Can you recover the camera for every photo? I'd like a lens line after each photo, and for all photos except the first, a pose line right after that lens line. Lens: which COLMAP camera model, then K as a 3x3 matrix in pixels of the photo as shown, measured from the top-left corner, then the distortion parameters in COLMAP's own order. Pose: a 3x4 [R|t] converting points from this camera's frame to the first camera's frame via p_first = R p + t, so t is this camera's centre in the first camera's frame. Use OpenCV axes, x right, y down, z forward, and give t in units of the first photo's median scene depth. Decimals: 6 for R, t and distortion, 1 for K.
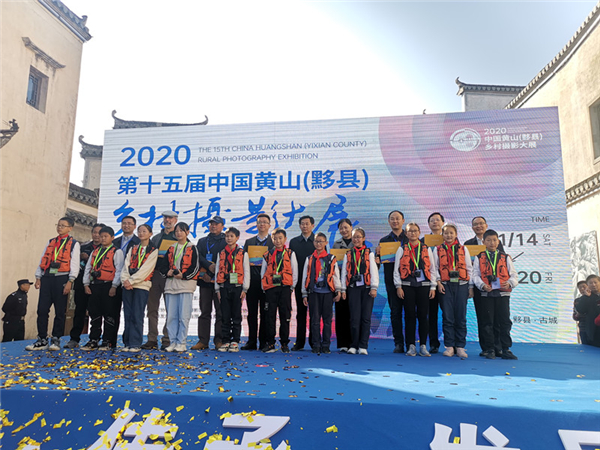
lens RADIAL K [[468.1, 0, 300.0], [0, 468.1, 225.0], [0, 0, 1]] dist [0.008862, 0.004607]
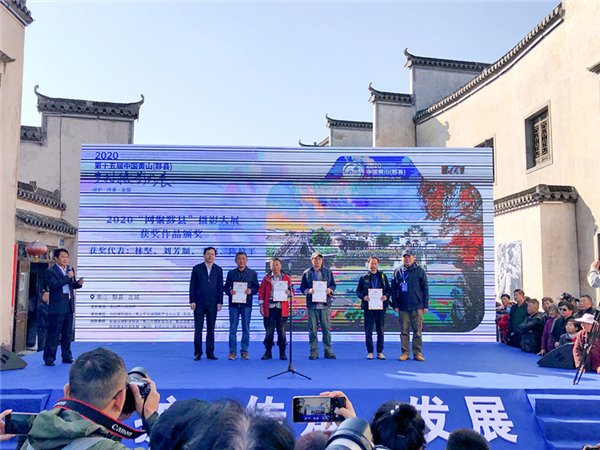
lens RADIAL K [[620.0, 0, 300.0], [0, 620.0, 225.0], [0, 0, 1]] dist [-0.001671, -0.004182]
pose [[0.983956, 0.009182, 0.178177, -0.146342], [-0.024254, 0.996288, 0.082597, -0.116592], [-0.176757, -0.085593, 0.980526, -0.327434]]
